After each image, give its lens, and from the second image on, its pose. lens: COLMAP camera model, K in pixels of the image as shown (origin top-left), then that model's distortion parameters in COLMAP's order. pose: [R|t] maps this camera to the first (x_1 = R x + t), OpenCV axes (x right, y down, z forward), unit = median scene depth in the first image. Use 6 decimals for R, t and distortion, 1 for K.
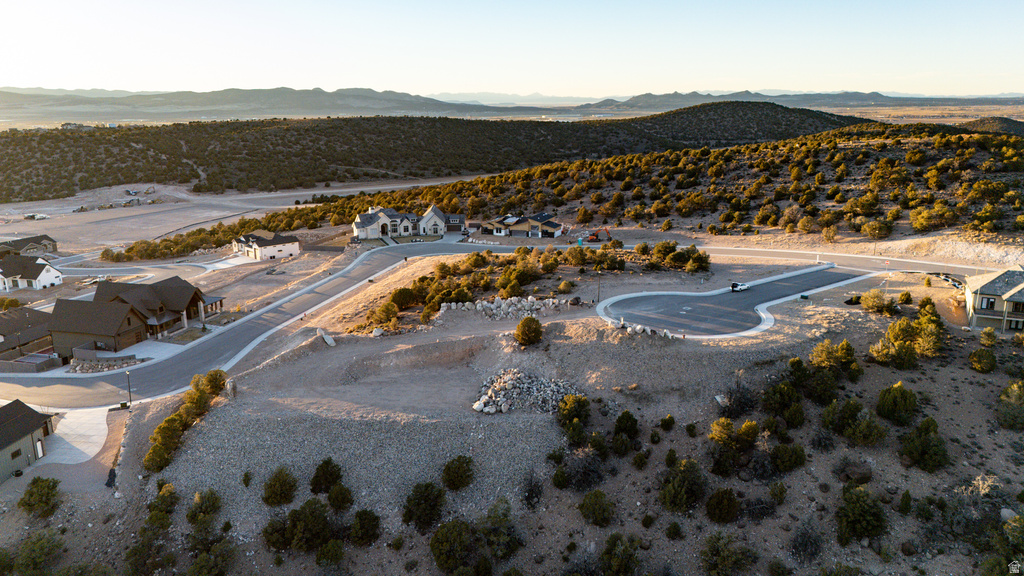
lens RADIAL K [[747.1, 0, 516.6], [0, 747.1, 291.9], [0, 0, 1]] dist [0.097326, -0.104937]
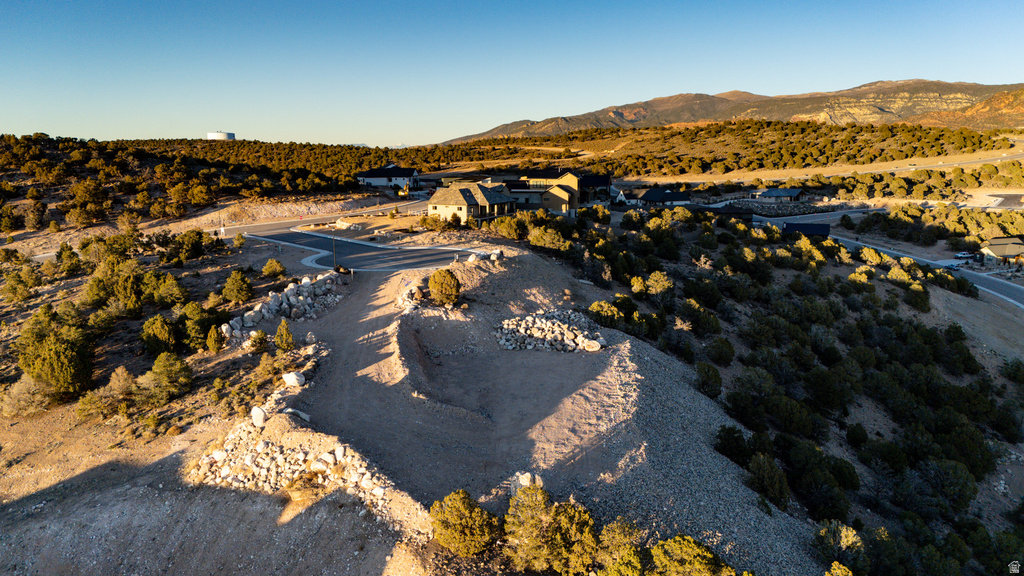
lens RADIAL K [[747.1, 0, 518.5], [0, 747.1, 284.5], [0, 0, 1]] dist [0.097326, -0.104937]
pose [[0.011445, -0.168511, 0.985633, -0.348603], [0.254240, 0.953795, 0.160115, -0.025740], [-0.967074, 0.248754, 0.053758, 0.419628]]
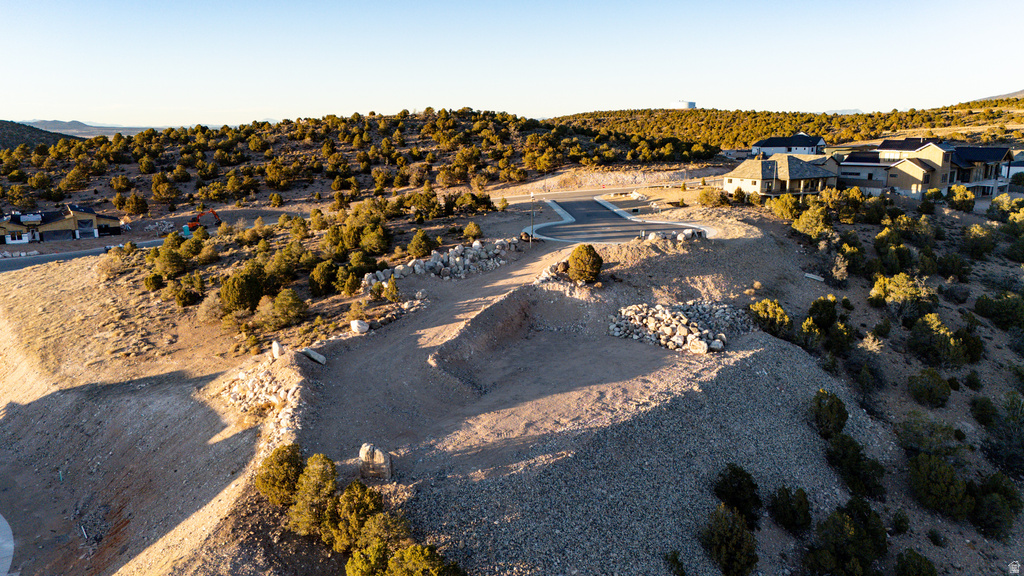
lens RADIAL K [[747.1, 0, 517.0], [0, 747.1, 294.2], [0, 0, 1]] dist [0.097326, -0.104937]
pose [[0.584012, -0.178834, 0.791801, -0.291685], [0.205761, 0.976187, 0.068715, 0.007960], [-0.785234, 0.122792, 0.606901, 0.287382]]
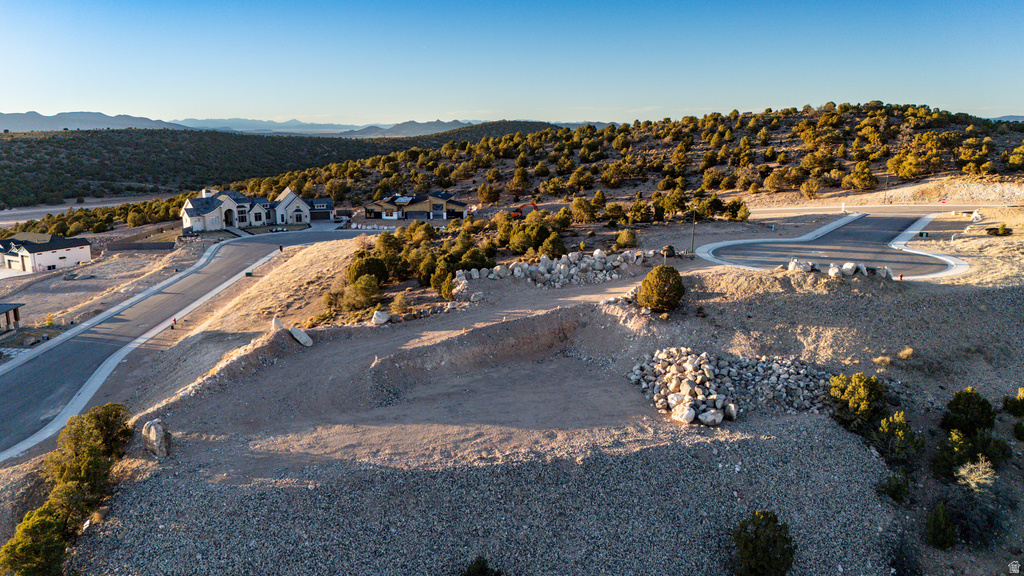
lens RADIAL K [[747.1, 0, 516.0], [0, 747.1, 289.7], [0, 0, 1]] dist [0.097326, -0.104937]
pose [[0.954194, -0.062233, 0.292645, -0.131208], [0.073283, 0.996947, -0.026939, 0.028771], [-0.290075, 0.047151, 0.955842, 0.212246]]
